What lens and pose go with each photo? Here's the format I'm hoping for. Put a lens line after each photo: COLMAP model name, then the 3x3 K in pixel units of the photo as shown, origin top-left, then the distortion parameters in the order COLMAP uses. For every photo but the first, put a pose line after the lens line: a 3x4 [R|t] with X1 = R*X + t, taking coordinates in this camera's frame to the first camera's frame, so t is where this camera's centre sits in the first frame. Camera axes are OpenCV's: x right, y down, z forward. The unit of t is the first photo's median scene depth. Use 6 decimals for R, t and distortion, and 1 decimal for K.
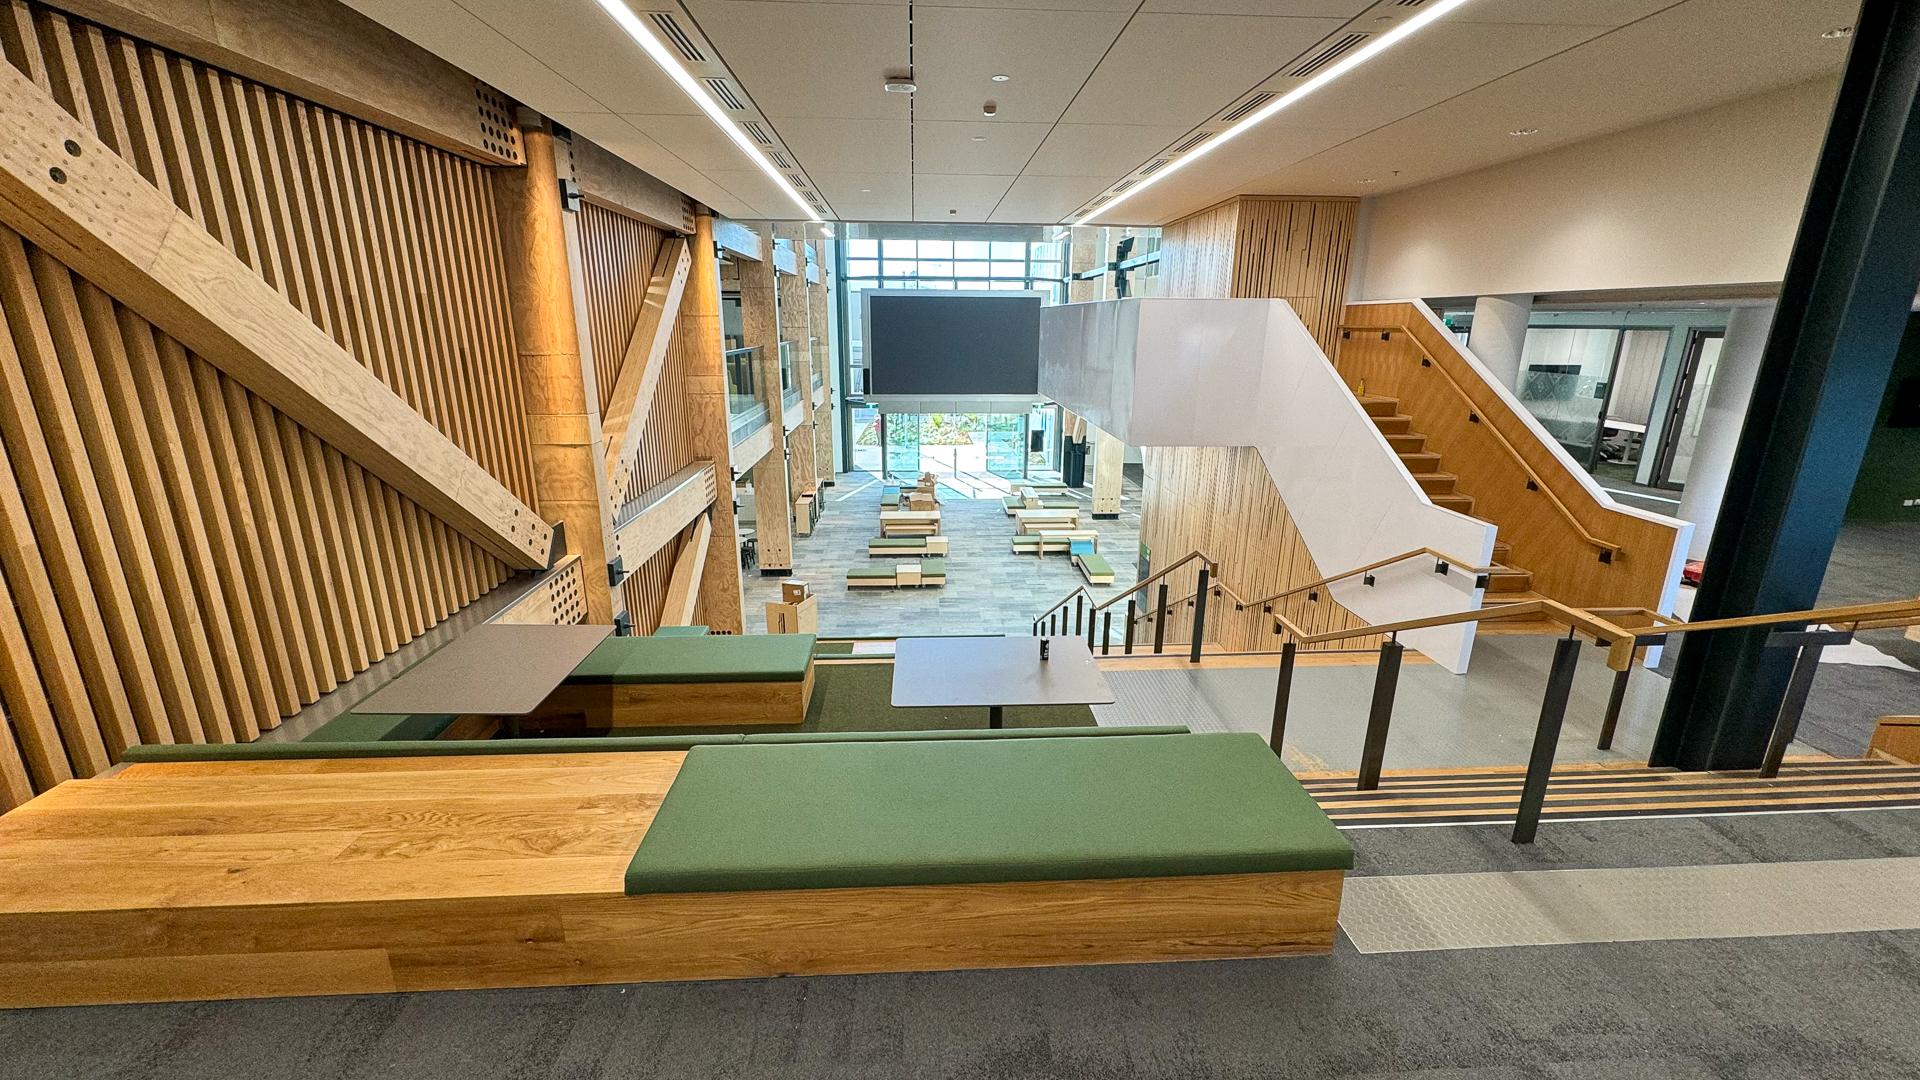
lens RADIAL K [[770.2, 0, 960.0], [0, 770.2, 540.0], [0, 0, 1]] dist [-0.003631, -0.000063]
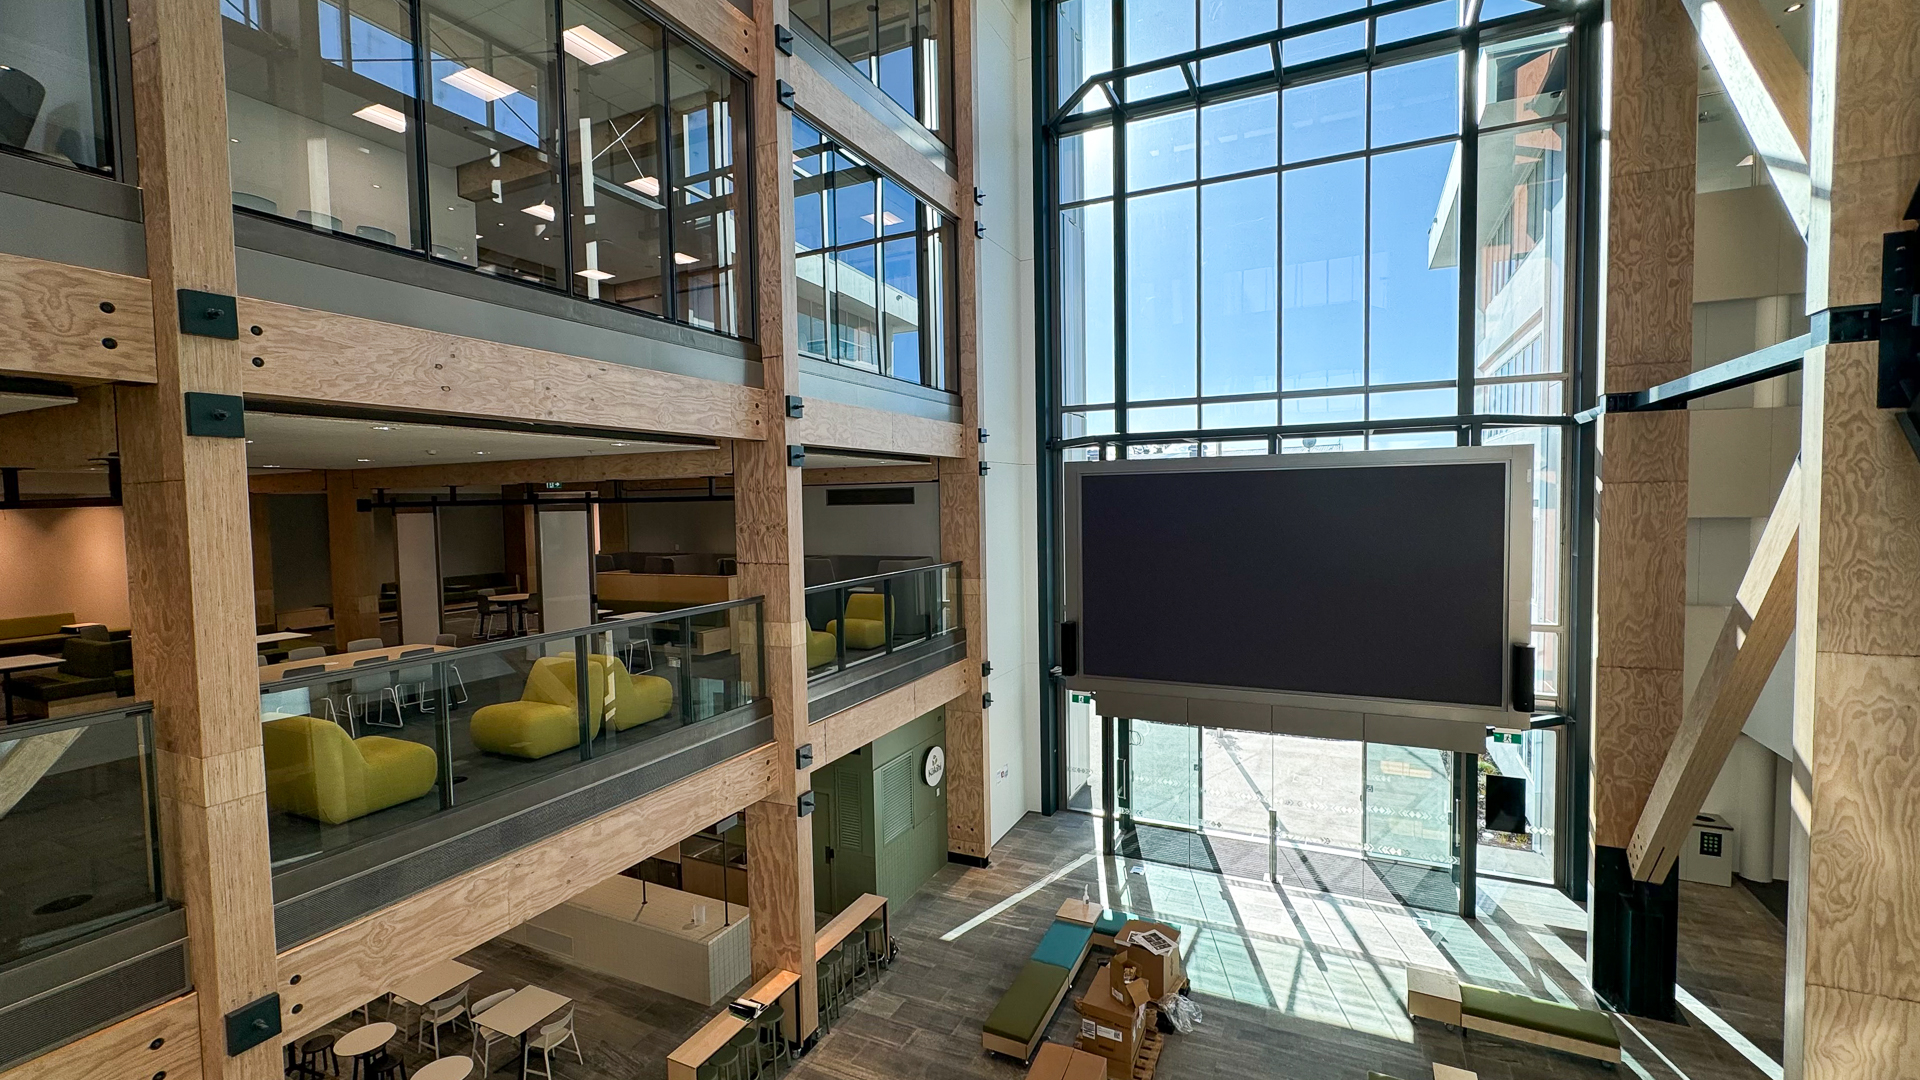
lens RADIAL K [[795.7, 0, 972.2], [0, 795.7, 532.4], [0, 0, 1]] dist [-0.000861, 0.000267]
pose [[0.877670, -0.000009, -0.479266, 0.239539], [-0.109621, 0.973487, -0.200764, -0.664279], [0.466560, 0.228742, 0.854399, 2.091639]]
